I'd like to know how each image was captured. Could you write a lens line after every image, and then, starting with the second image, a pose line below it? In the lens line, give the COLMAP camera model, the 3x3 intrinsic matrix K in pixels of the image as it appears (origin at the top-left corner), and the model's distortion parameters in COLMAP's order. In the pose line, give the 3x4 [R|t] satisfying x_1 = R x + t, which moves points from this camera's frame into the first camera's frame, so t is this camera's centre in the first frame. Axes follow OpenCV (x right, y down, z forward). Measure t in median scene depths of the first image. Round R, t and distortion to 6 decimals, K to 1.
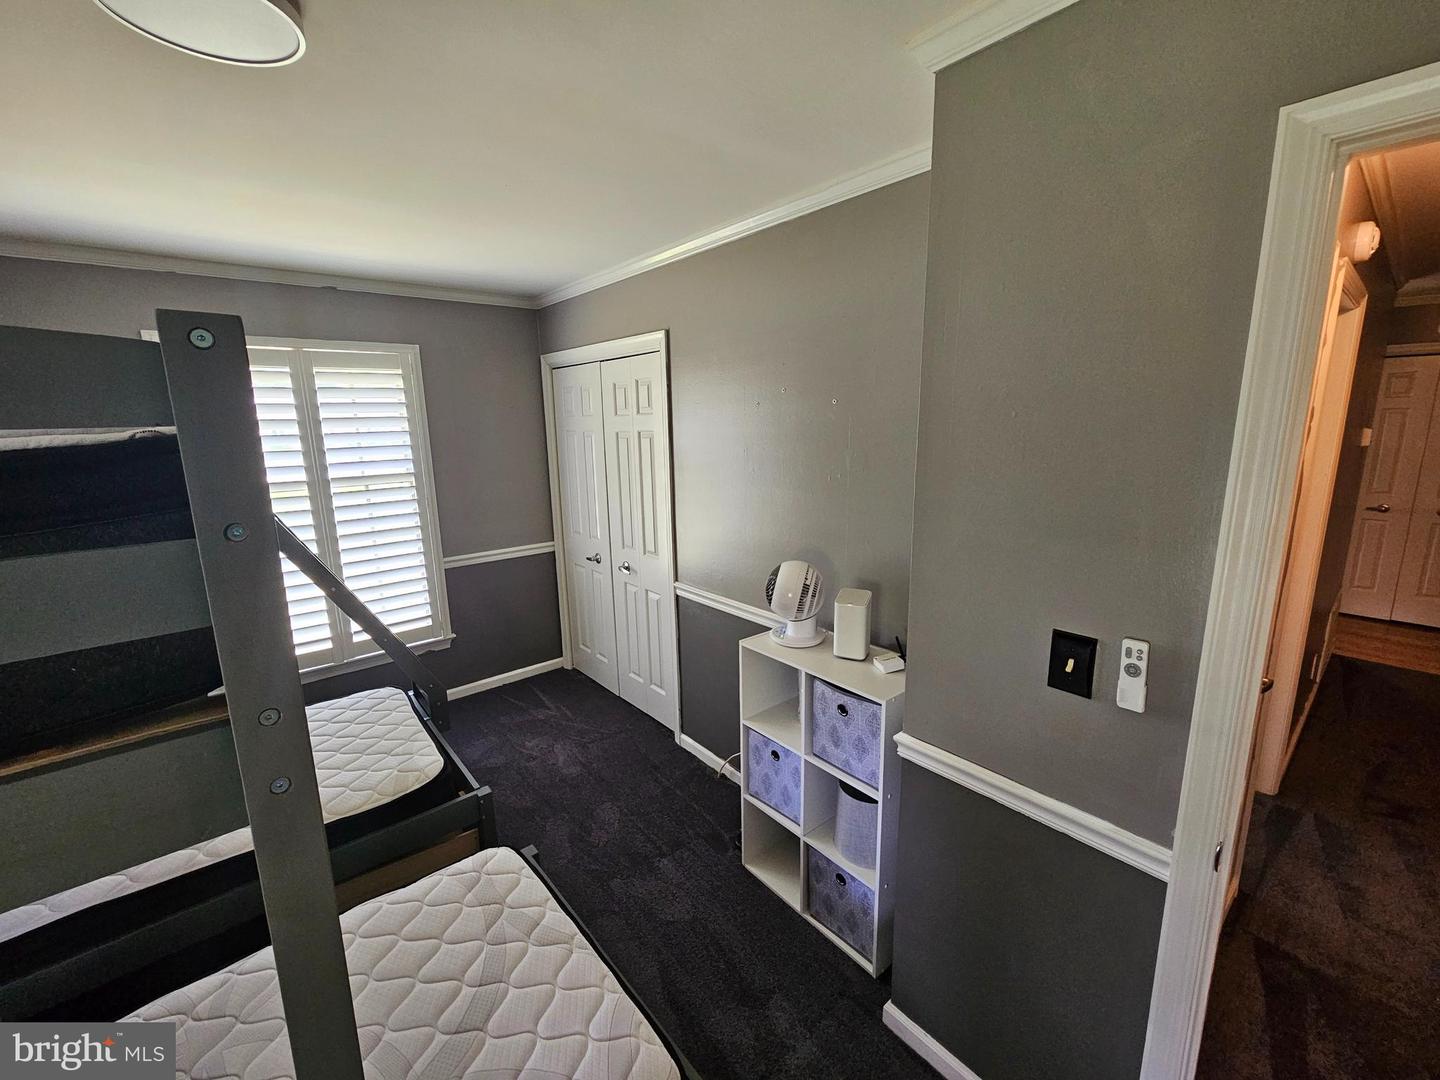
lens RADIAL K [[596.9, 0, 693.6], [0, 596.9, 541.1], [0, 0, 1]] dist [-0.000435, 0.000154]
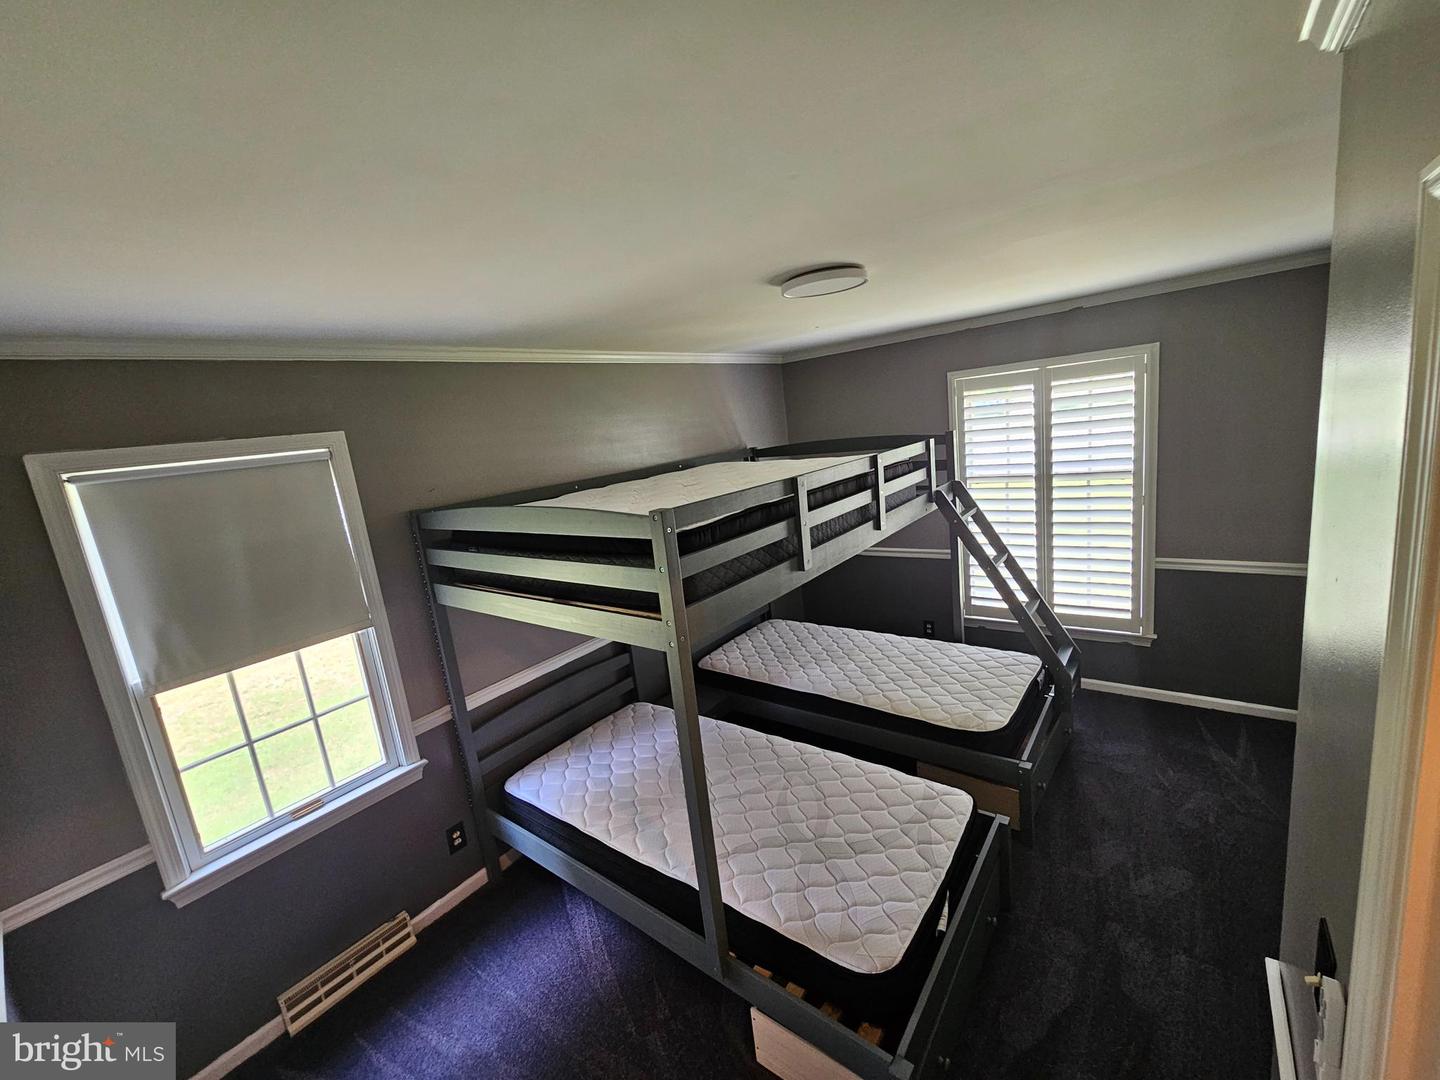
lens RADIAL K [[579.5, 0, 702.0], [0, 579.5, 538.0], [0, 0, 1]] dist [0.000379, 0.000444]
pose [[0.203325, 0.179365, -0.962542, 0.360169], [-0.077745, 0.982931, 0.166742, -0.110307], [0.976020, 0.040930, 0.213799, 0.069495]]
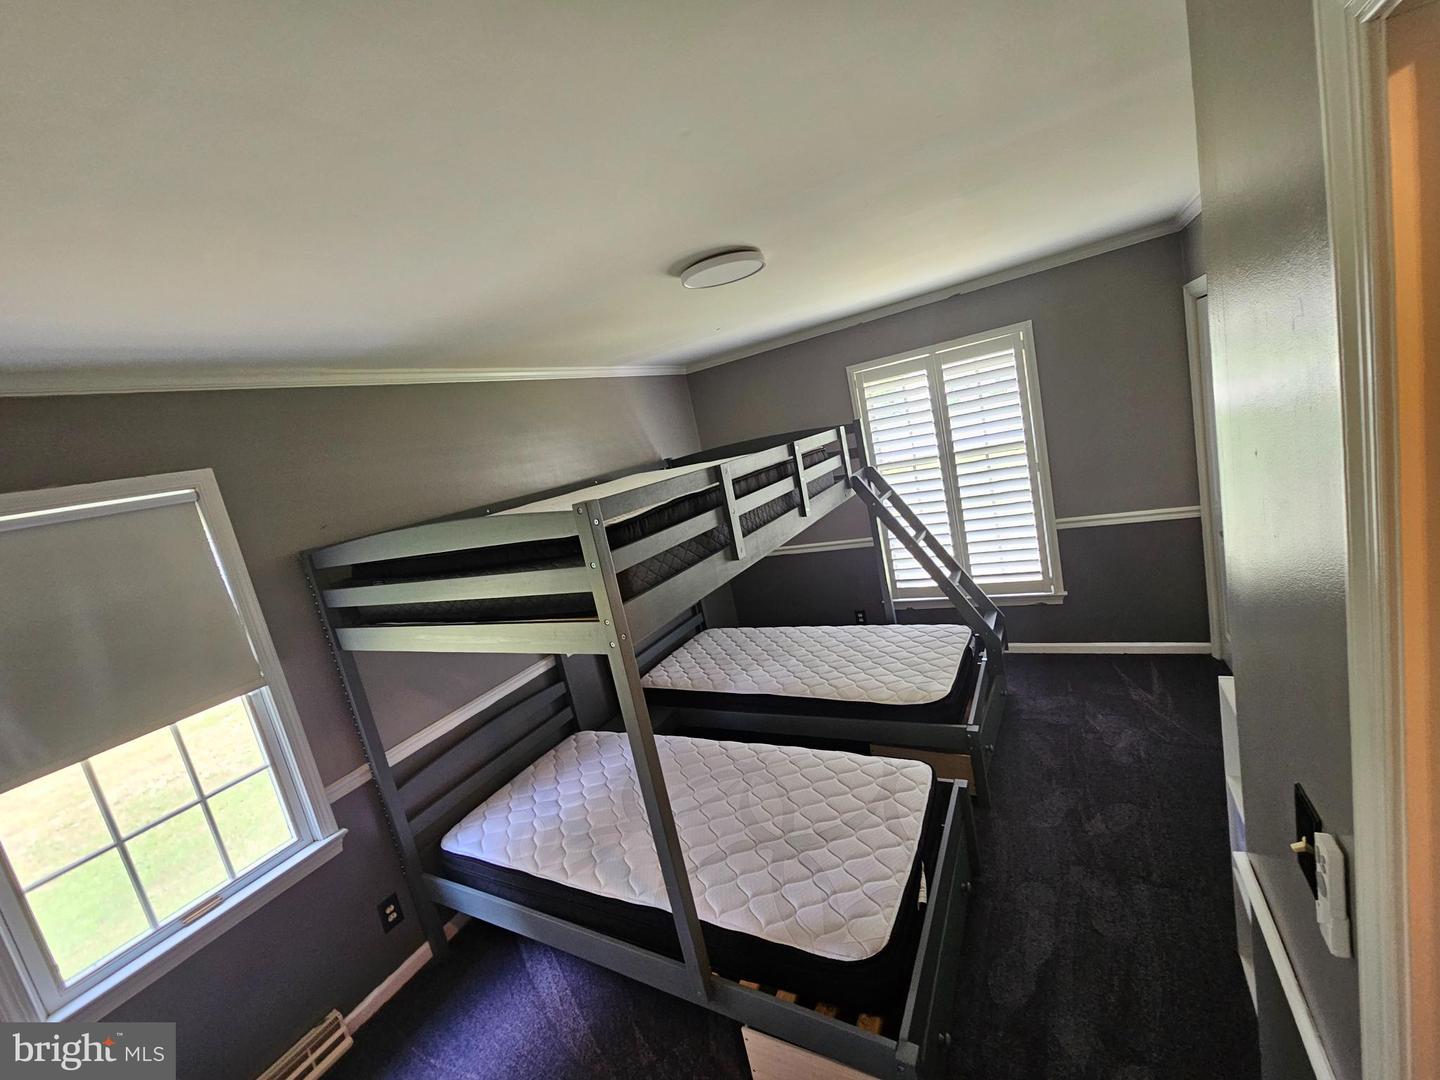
lens RADIAL K [[582.8, 0, 697.3], [0, 582.8, 538.7], [0, 0, 1]] dist [-0.001566, 0.003074]
pose [[0.341293, 0.102827, -0.934316, 0.342750], [0.019818, 0.992990, 0.116524, -0.072934], [0.939748, -0.058285, 0.336863, 0.065772]]
